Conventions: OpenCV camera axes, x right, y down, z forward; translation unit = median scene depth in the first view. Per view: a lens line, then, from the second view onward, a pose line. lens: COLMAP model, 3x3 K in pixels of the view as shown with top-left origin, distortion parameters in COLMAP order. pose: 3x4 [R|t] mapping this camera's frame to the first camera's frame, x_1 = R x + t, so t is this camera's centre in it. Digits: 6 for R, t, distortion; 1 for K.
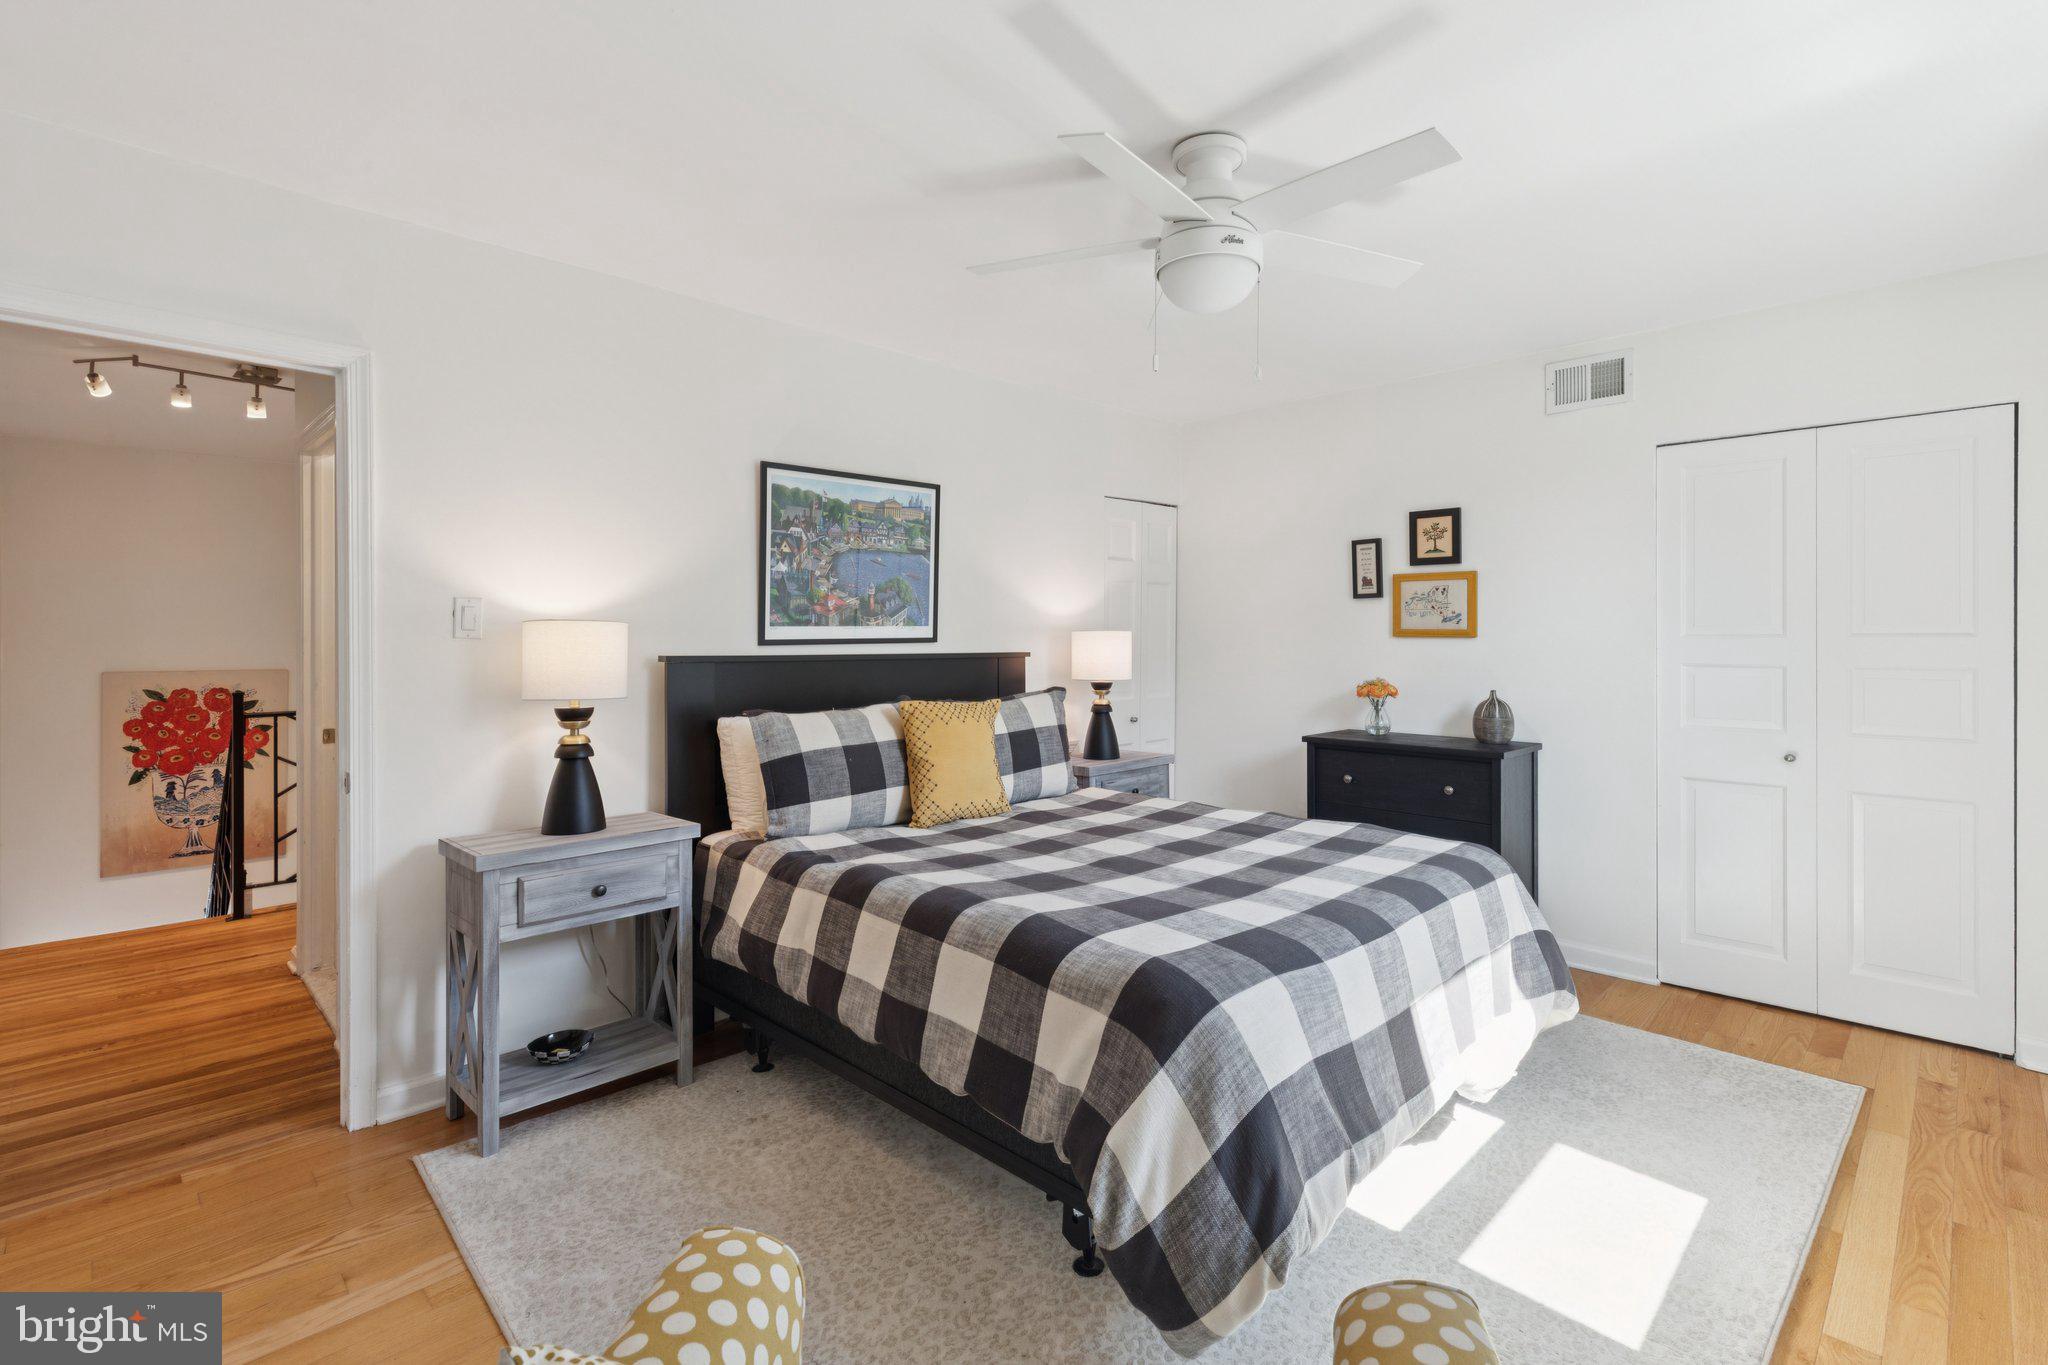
lens RADIAL K [[927.4, 0, 1029.0], [0, 927.4, 630.1], [0, 0, 1]] dist [0.026026, 0.000287]
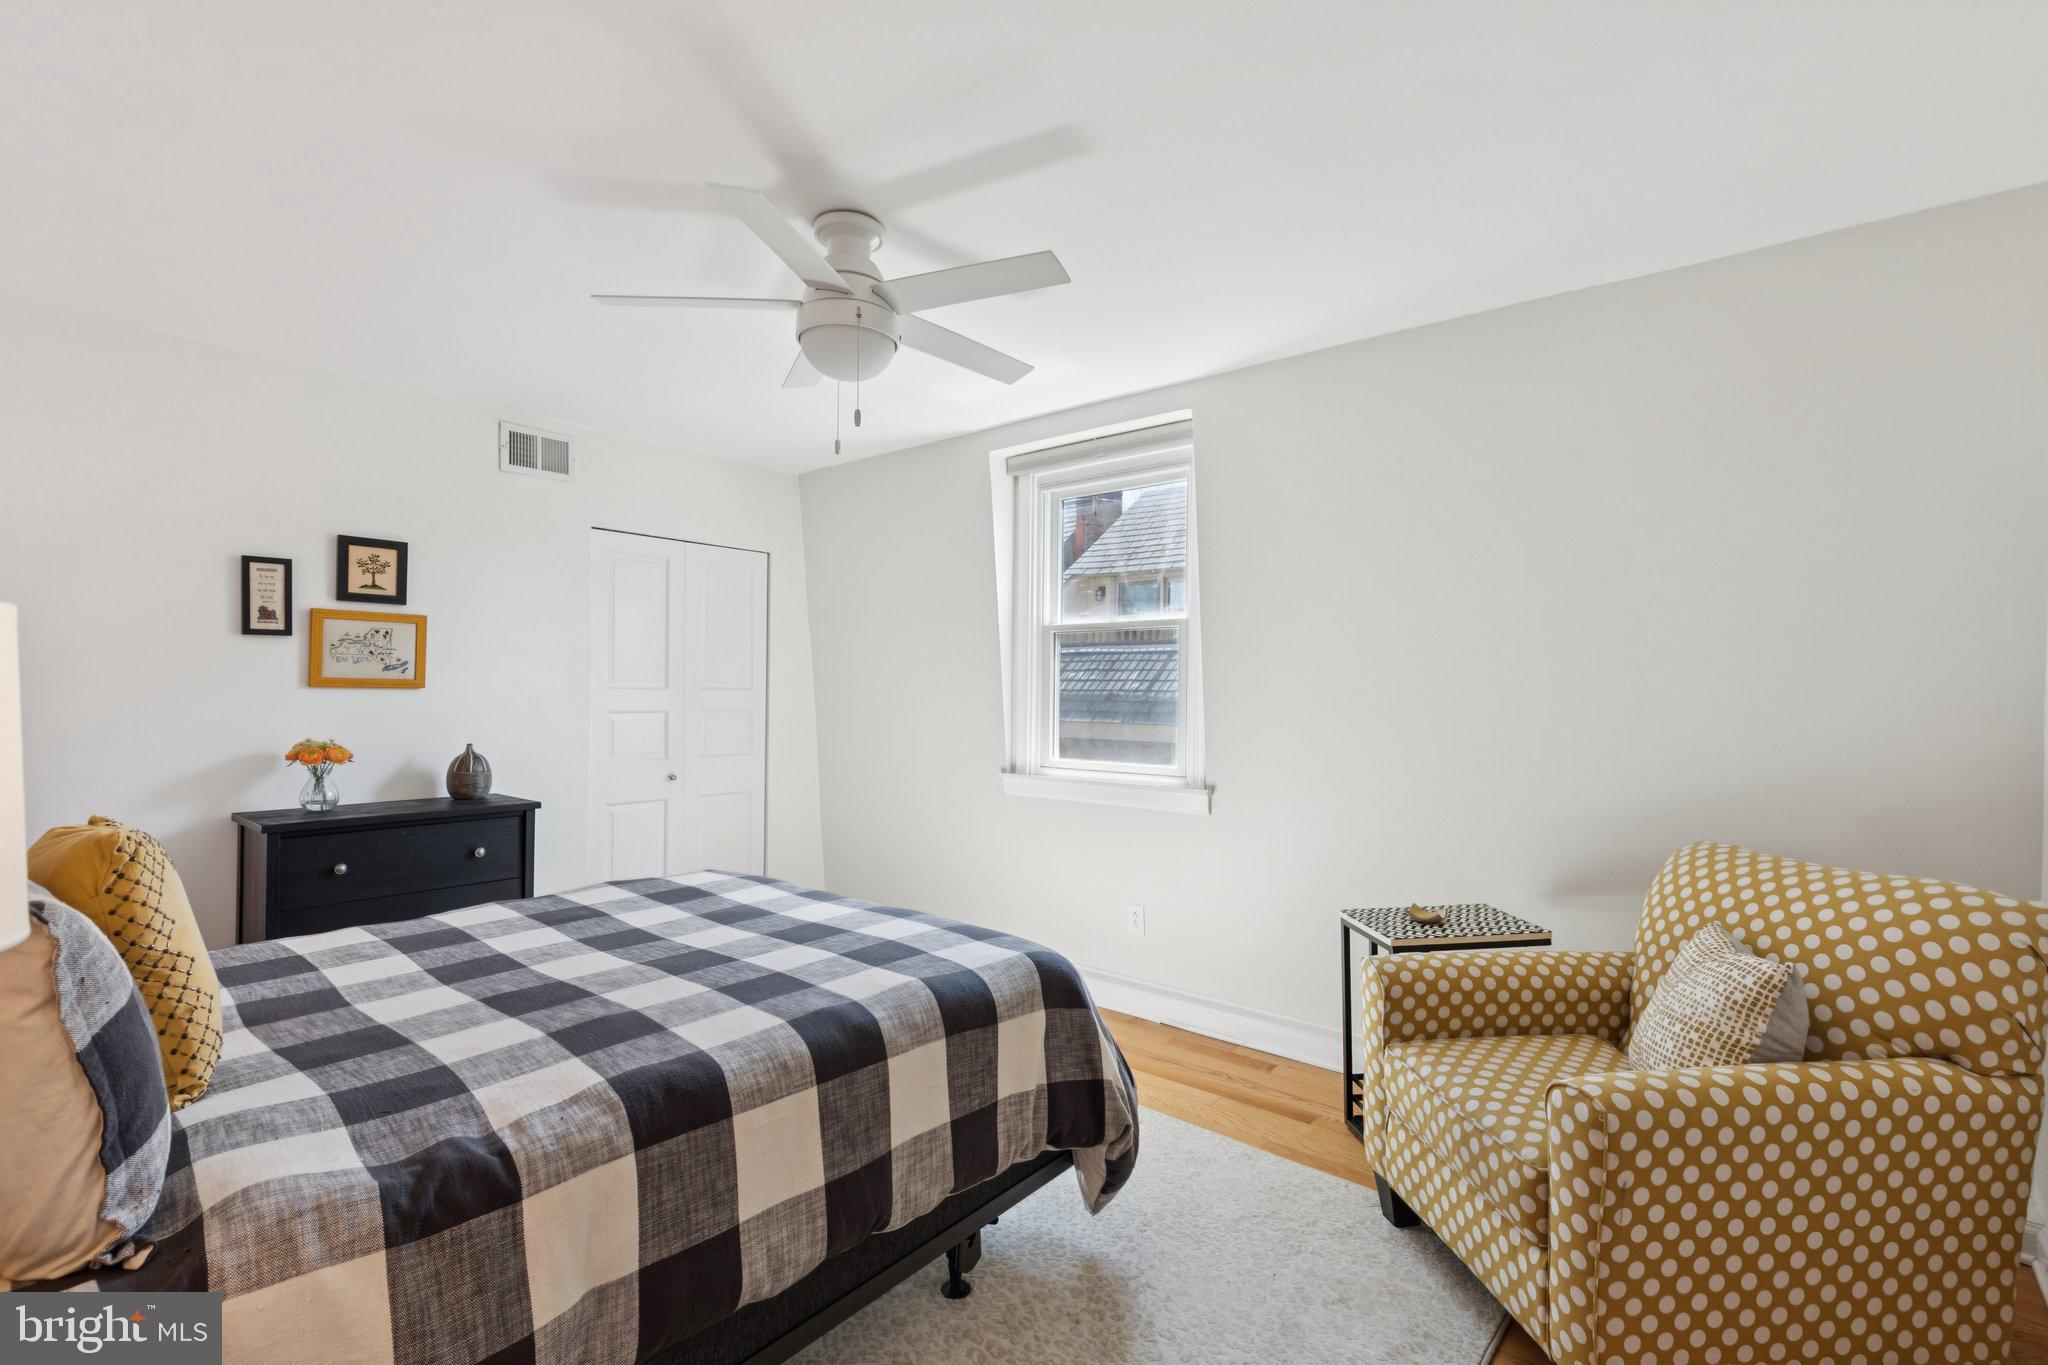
lens RADIAL K [[920.3, 0, 1035.9], [0, 920.3, 669.7], [0, 0, 1]] dist [0.005829, -0.000678]
pose [[-0.081763, 0.023613, 0.996372, -0.794726], [-0.015035, 0.999576, -0.024922, 0.005384], [-0.996538, -0.017018, -0.081373, 0.802219]]
